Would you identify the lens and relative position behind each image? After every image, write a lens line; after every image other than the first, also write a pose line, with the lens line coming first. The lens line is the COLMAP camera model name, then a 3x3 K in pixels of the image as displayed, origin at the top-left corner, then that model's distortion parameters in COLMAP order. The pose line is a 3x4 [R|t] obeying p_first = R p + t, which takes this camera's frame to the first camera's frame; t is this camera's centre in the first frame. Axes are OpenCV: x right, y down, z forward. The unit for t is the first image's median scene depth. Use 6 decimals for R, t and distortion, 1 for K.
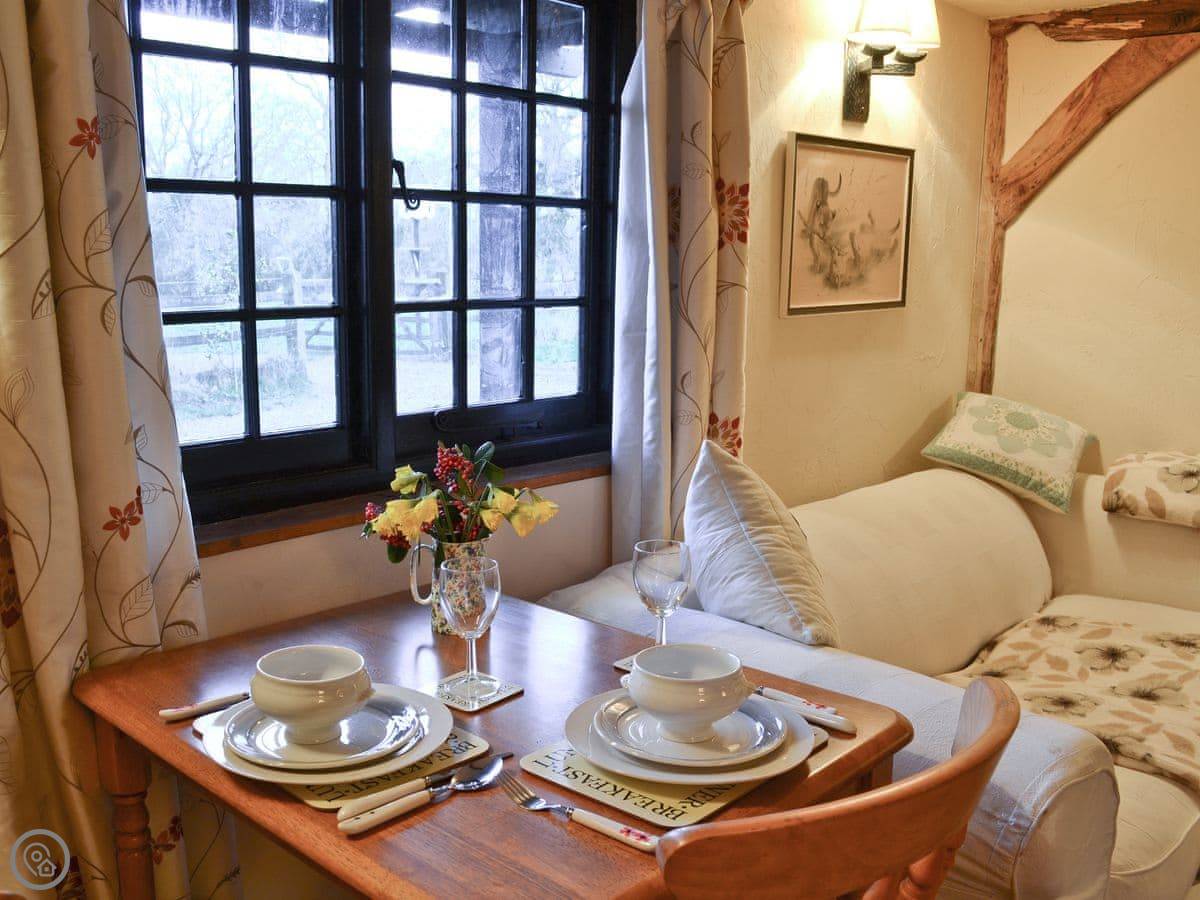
lens RADIAL K [[1108.5, 0, 600.0], [0, 1108.5, 450.0], [0, 0, 1]] dist [-0.074490, -0.012998]
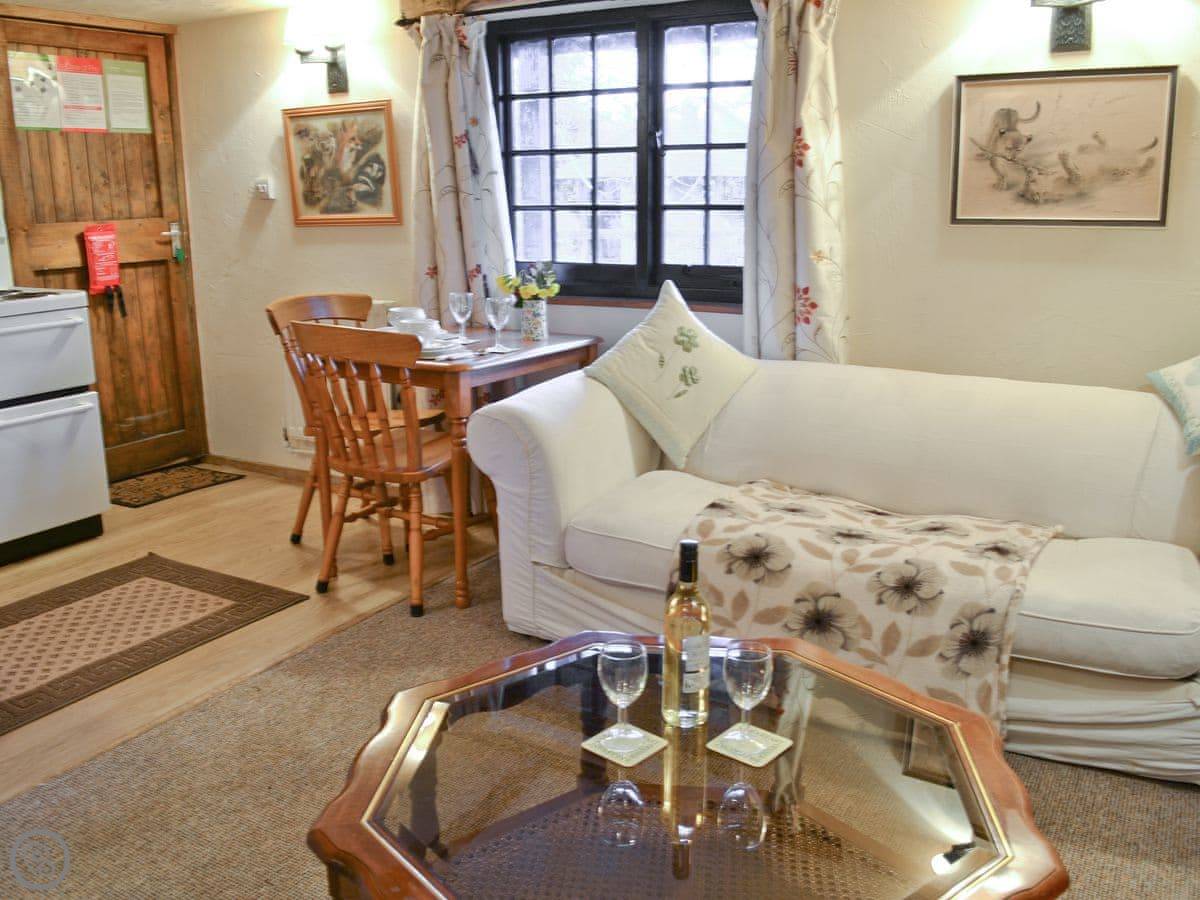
lens RADIAL K [[1108.5, 0, 600.0], [0, 1108.5, 450.0], [0, 0, 1]] dist [-0.074490, -0.012998]
pose [[0.232901, 0.220569, -0.947157, 1.257149], [-0.151756, 0.970252, 0.188631, -0.046982], [0.960587, 0.099804, 0.259445, 0.317664]]
